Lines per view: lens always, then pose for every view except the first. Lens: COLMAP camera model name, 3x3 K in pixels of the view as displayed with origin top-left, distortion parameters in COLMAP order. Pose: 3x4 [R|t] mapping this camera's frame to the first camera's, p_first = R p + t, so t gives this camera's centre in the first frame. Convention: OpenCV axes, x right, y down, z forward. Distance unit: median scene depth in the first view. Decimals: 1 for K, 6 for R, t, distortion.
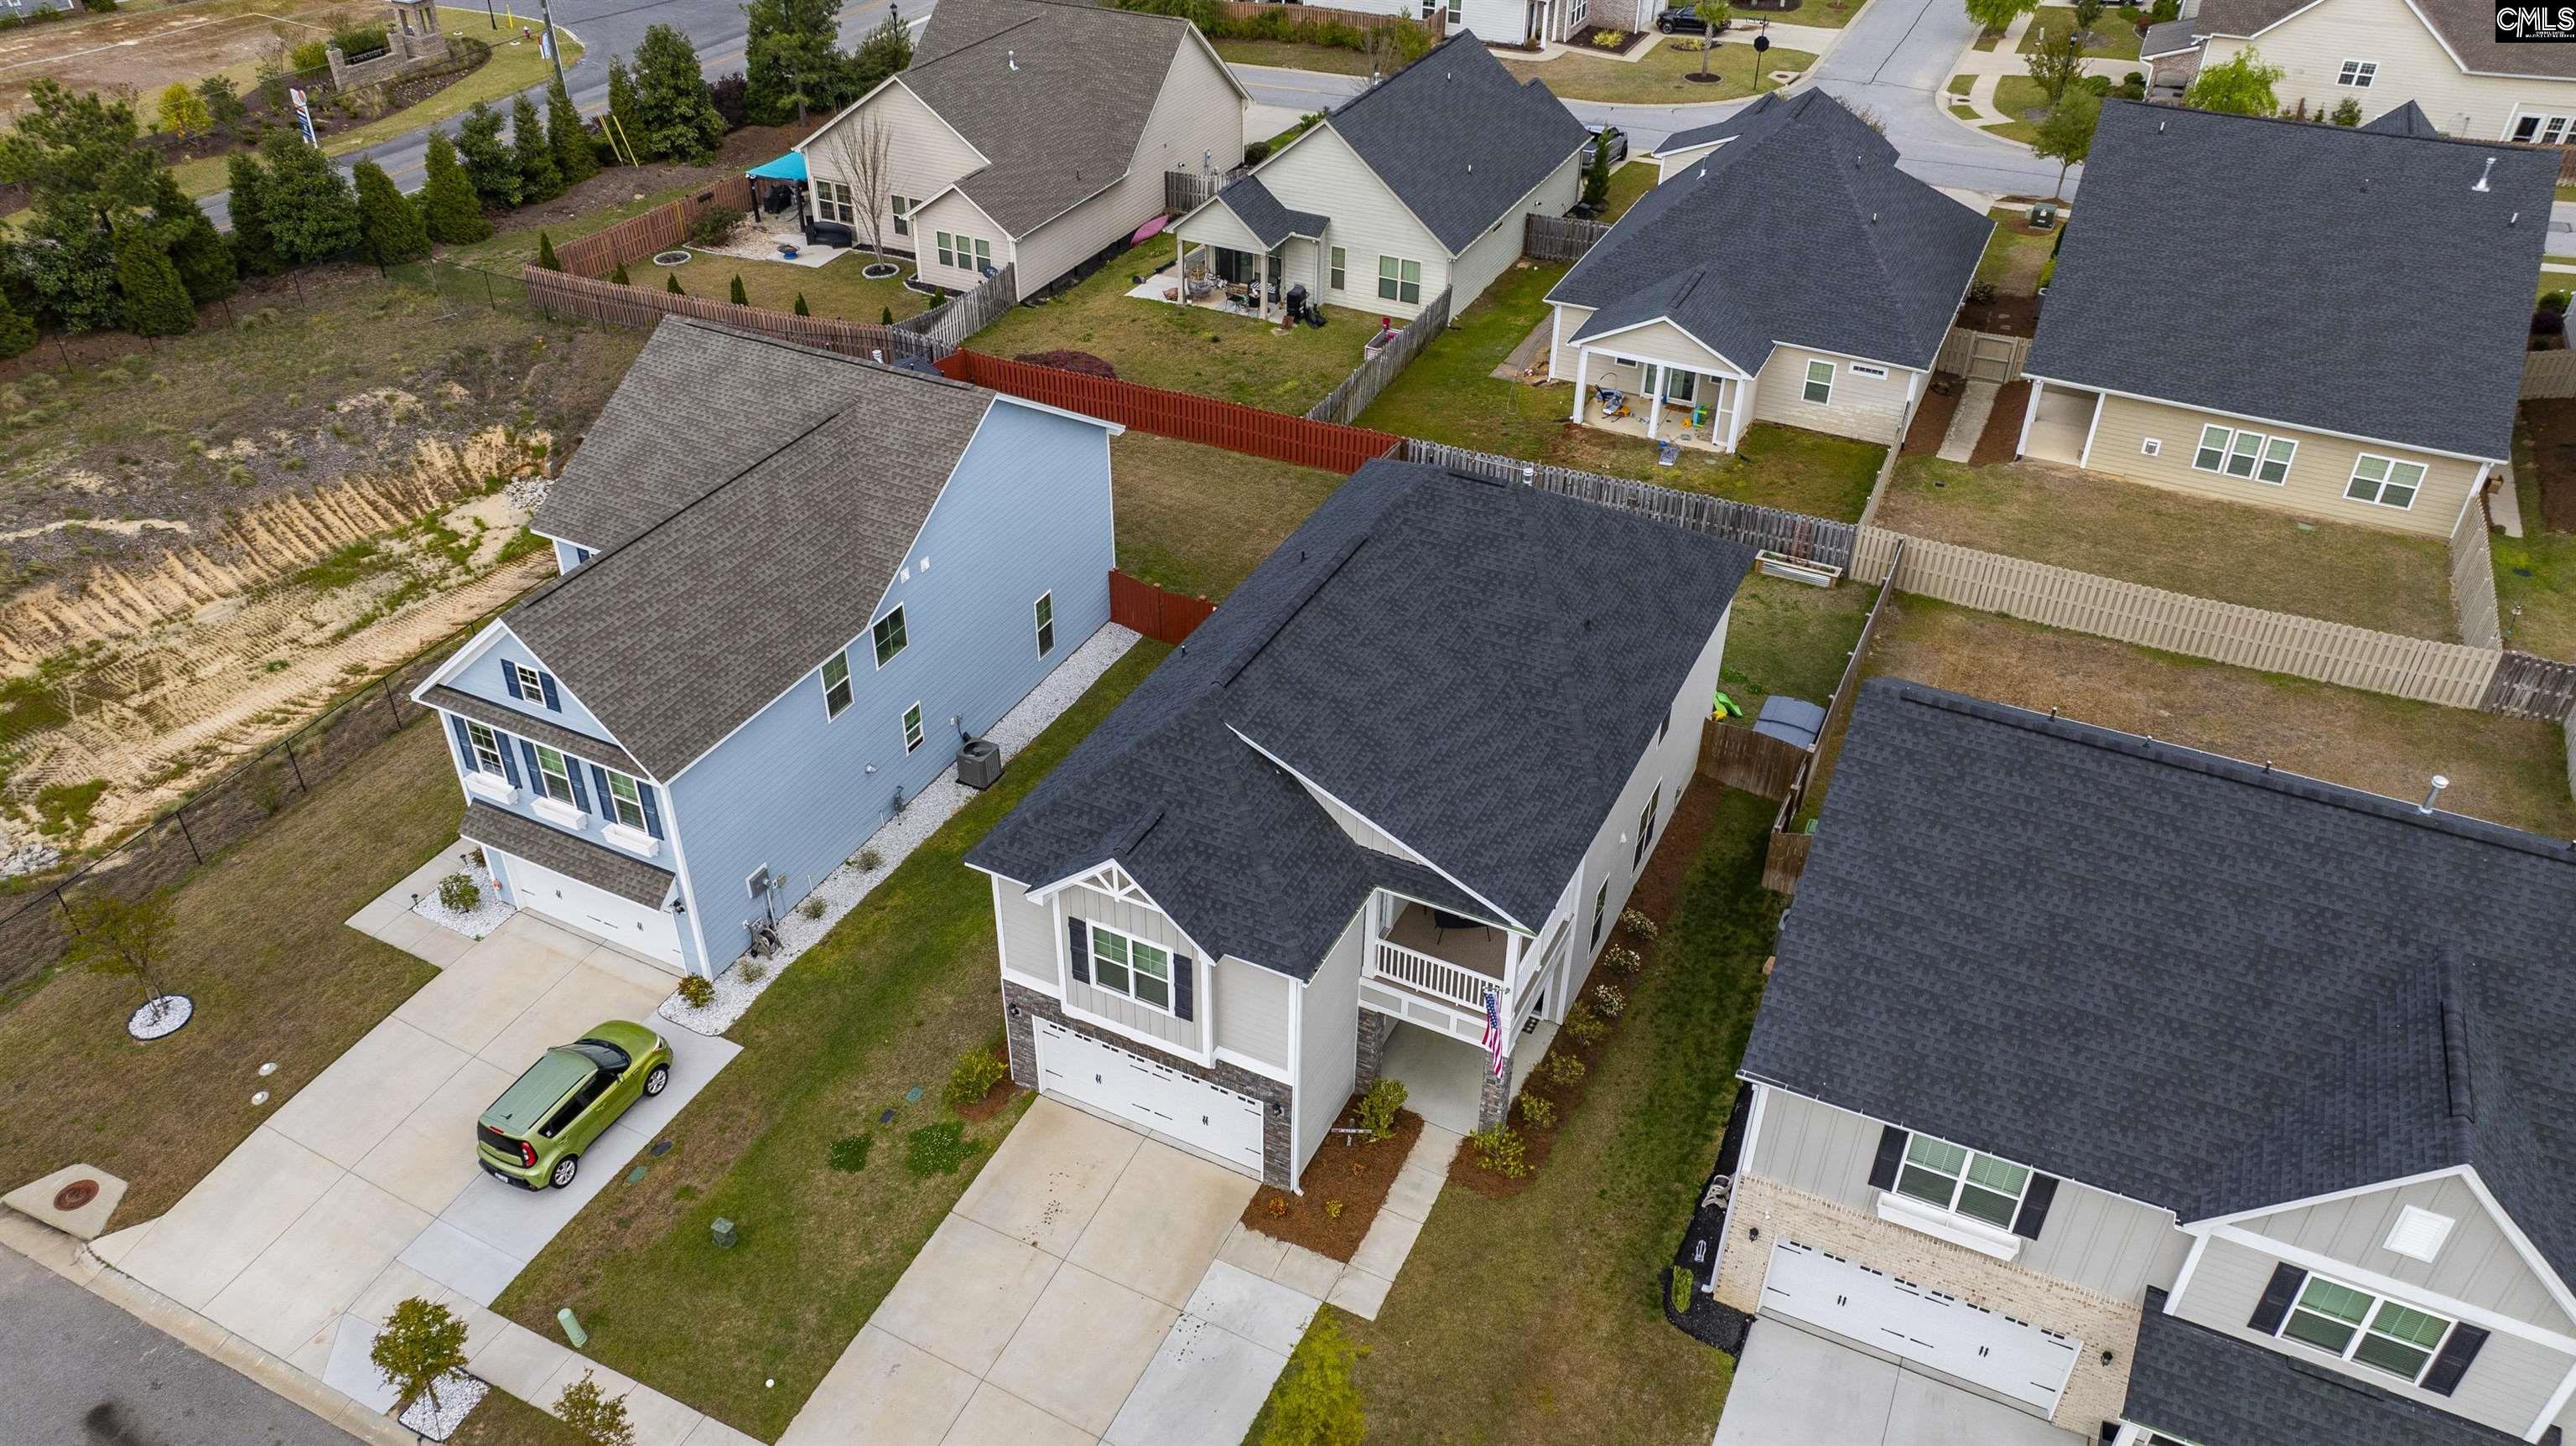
lens RADIAL K [[1823.1, 0, 1288.0], [0, 1823.1, 723.0], [0, 0, 1]] dist [-0.014835, 0.001643]
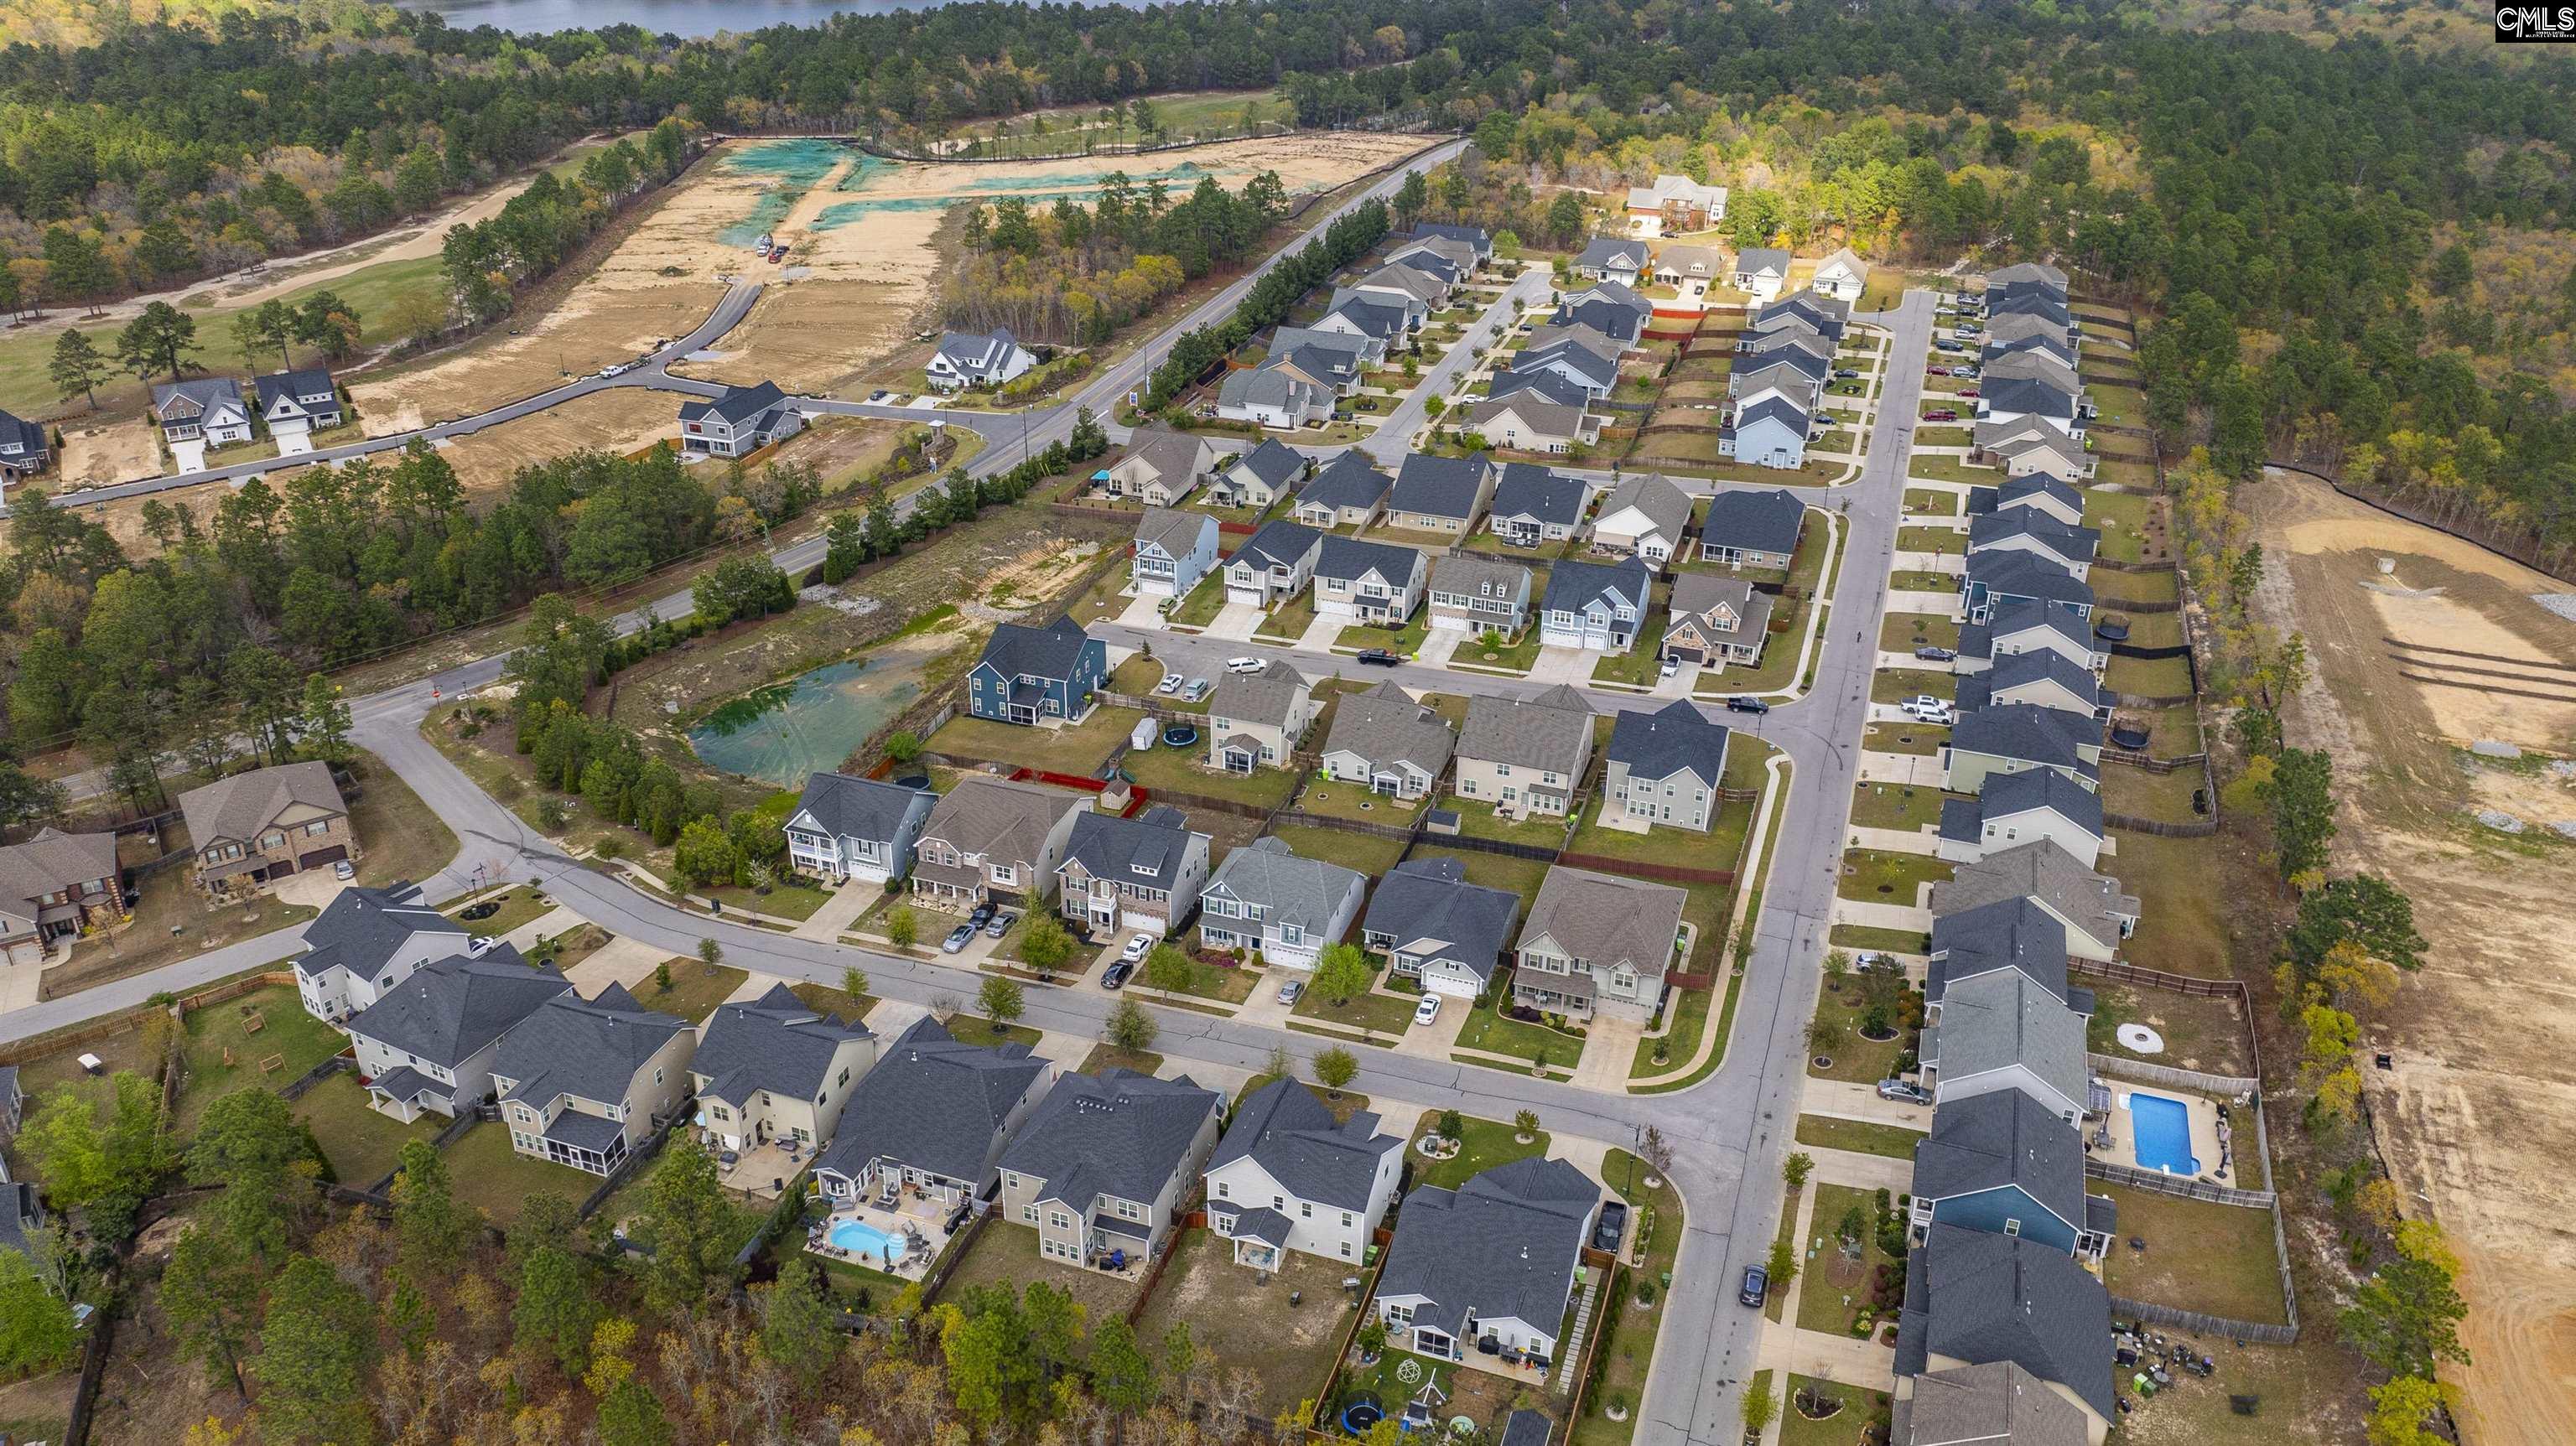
lens RADIAL K [[1888.7, 0, 1288.0], [0, 1888.7, 723.0], [0, 0, 1]] dist [-0.005329, -0.001699]
pose [[0.993532, -0.052688, 0.100586, -0.434153], [0.065473, 0.989565, -0.128357, 1.058965], [-0.092773, 0.134112, 0.986614, -4.102534]]
